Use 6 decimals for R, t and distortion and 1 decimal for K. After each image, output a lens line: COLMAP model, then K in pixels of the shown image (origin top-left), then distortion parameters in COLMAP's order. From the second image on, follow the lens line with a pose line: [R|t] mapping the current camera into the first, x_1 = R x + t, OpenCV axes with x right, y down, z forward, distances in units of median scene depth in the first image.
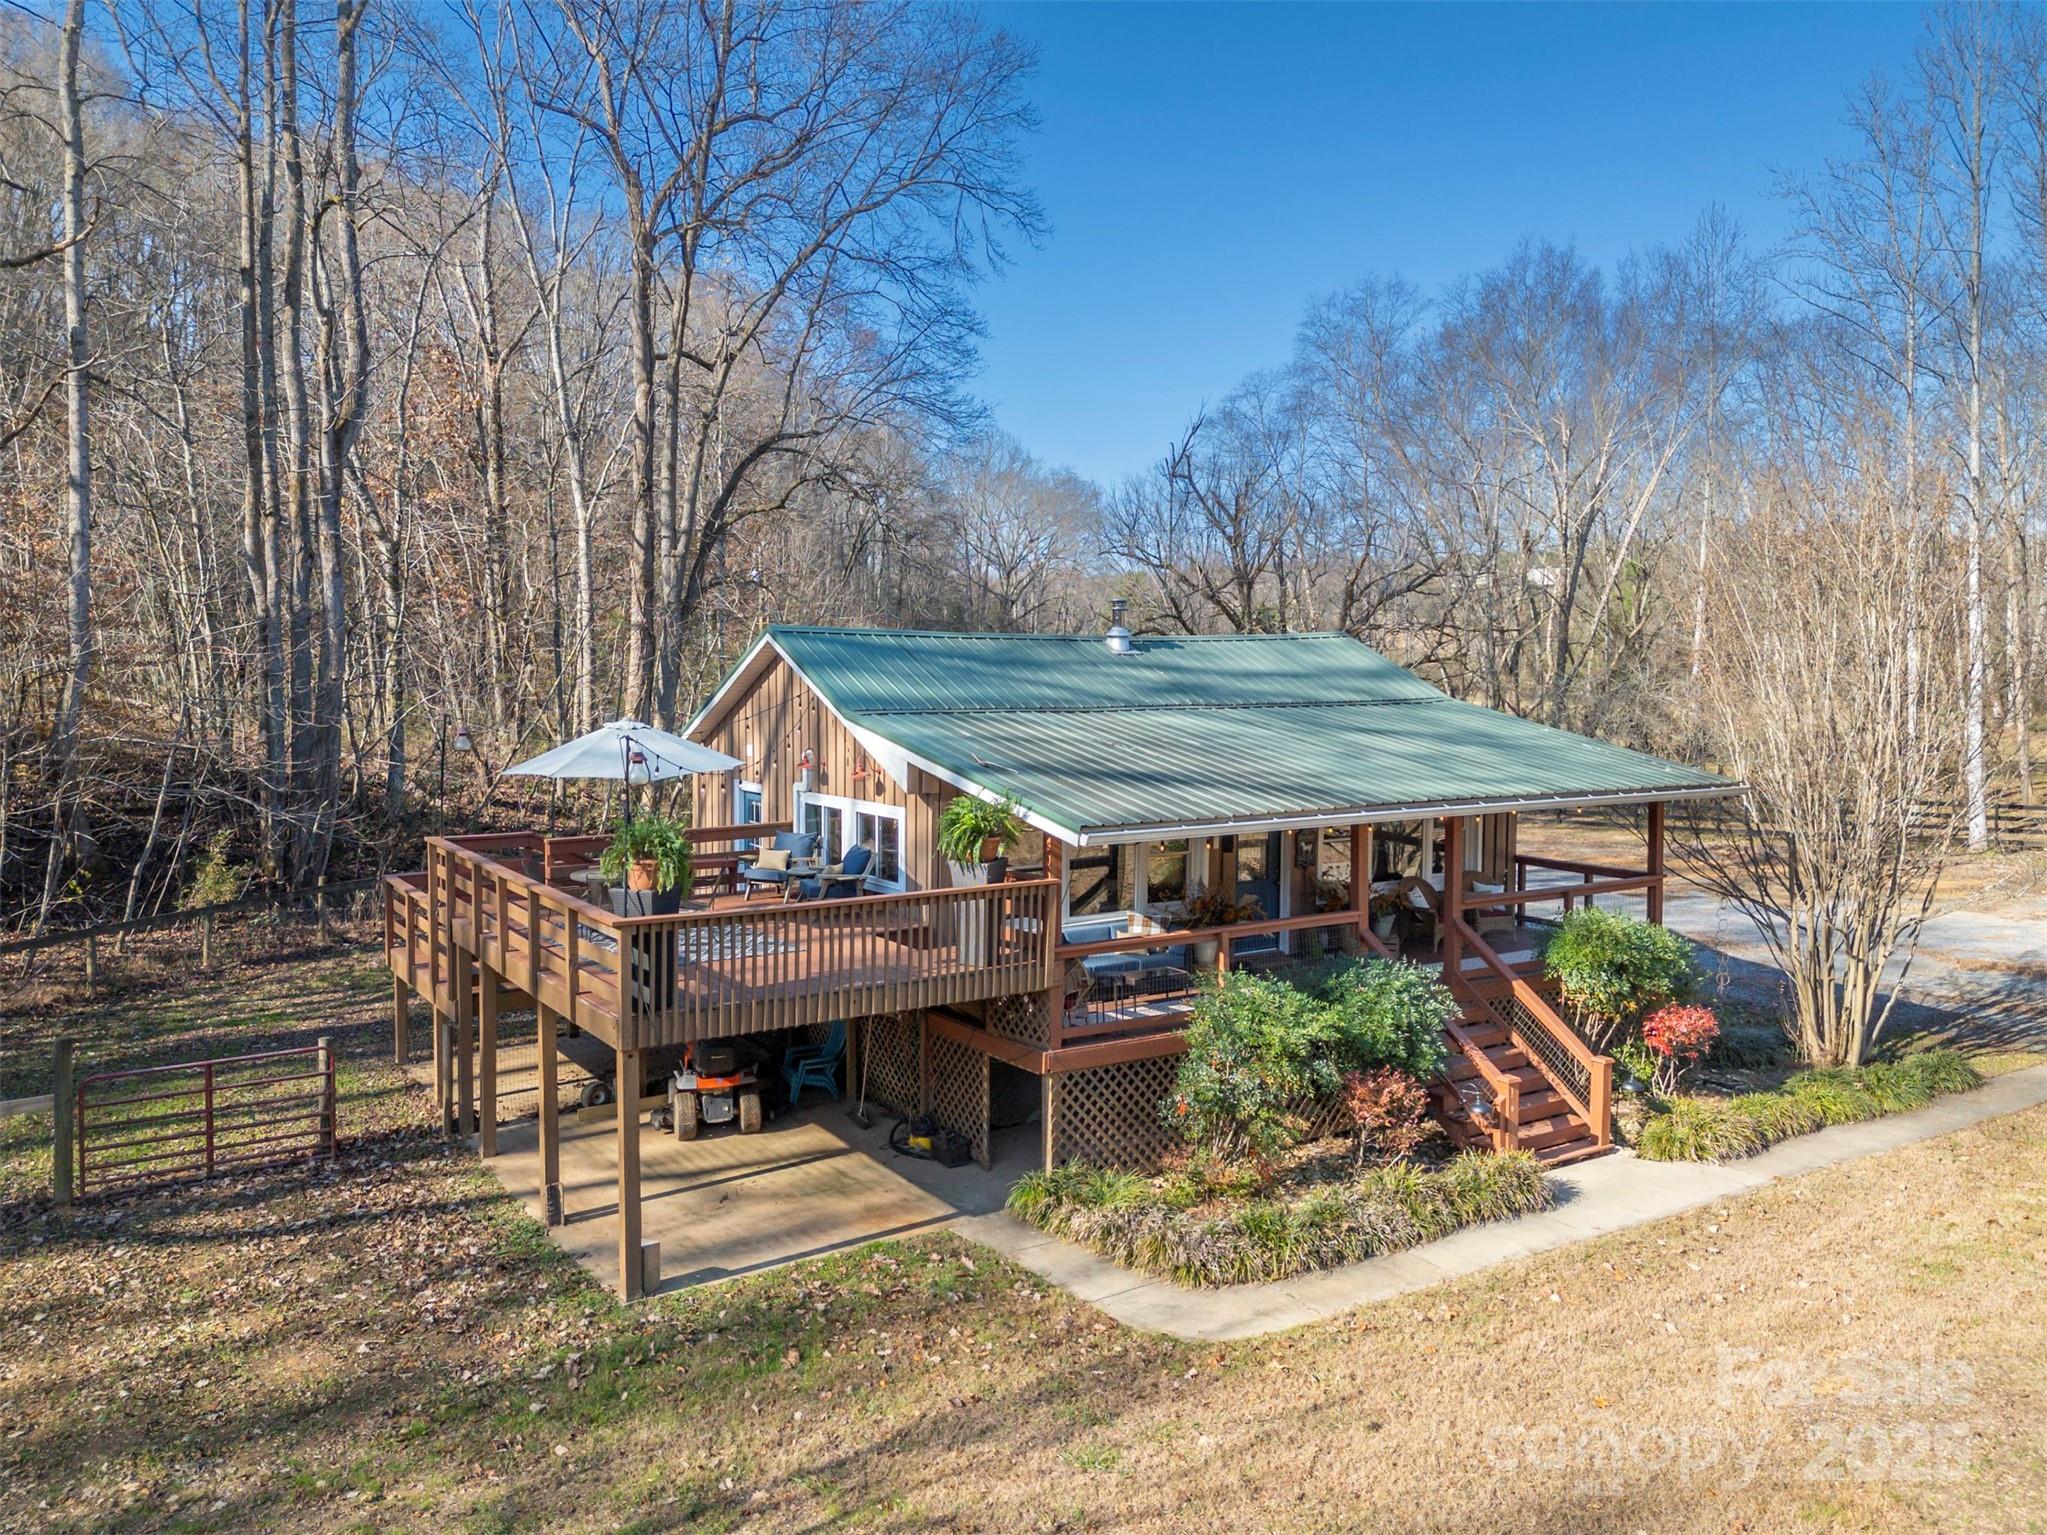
lens RADIAL K [[1535.6, 0, 1024.1], [0, 1535.6, 728.6], [0, 0, 1]] dist [0.020381, -0.000590]
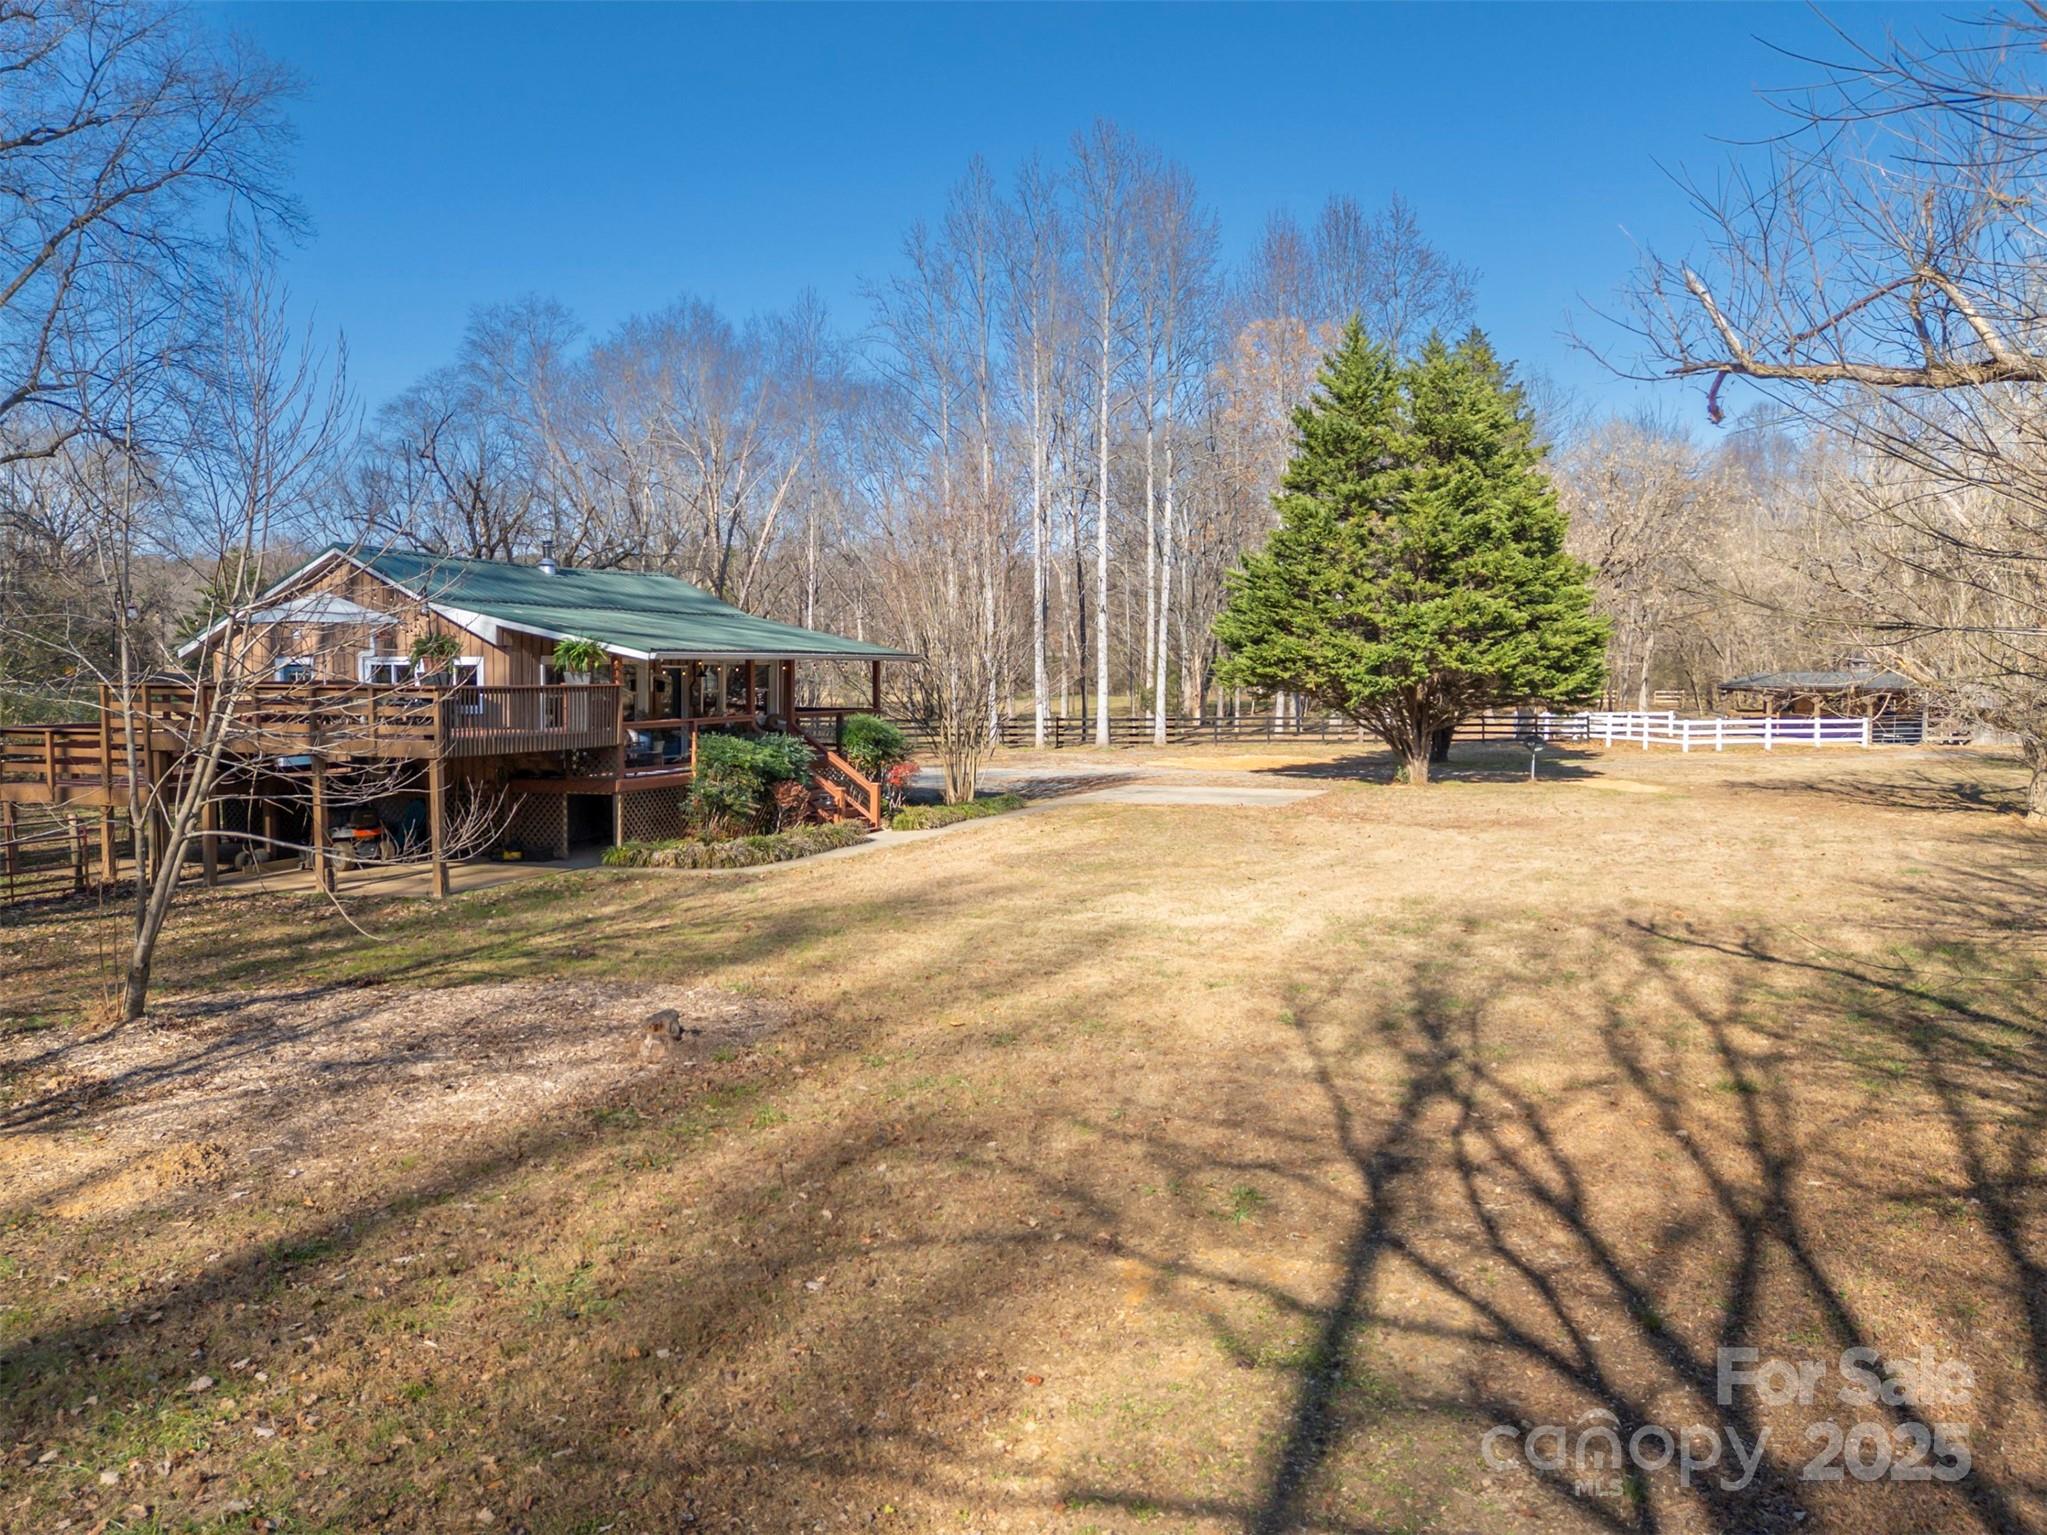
lens RADIAL K [[1491.6, 0, 1017.8], [0, 1491.6, 765.9], [0, 0, 1]] dist [0.097339, -0.114578]
pose [[0.826992, -0.034638, 0.561145, -0.396434], [0.020104, 0.999284, 0.032054, 0.098588], [-0.561854, -0.015227, 0.827097, -0.493235]]
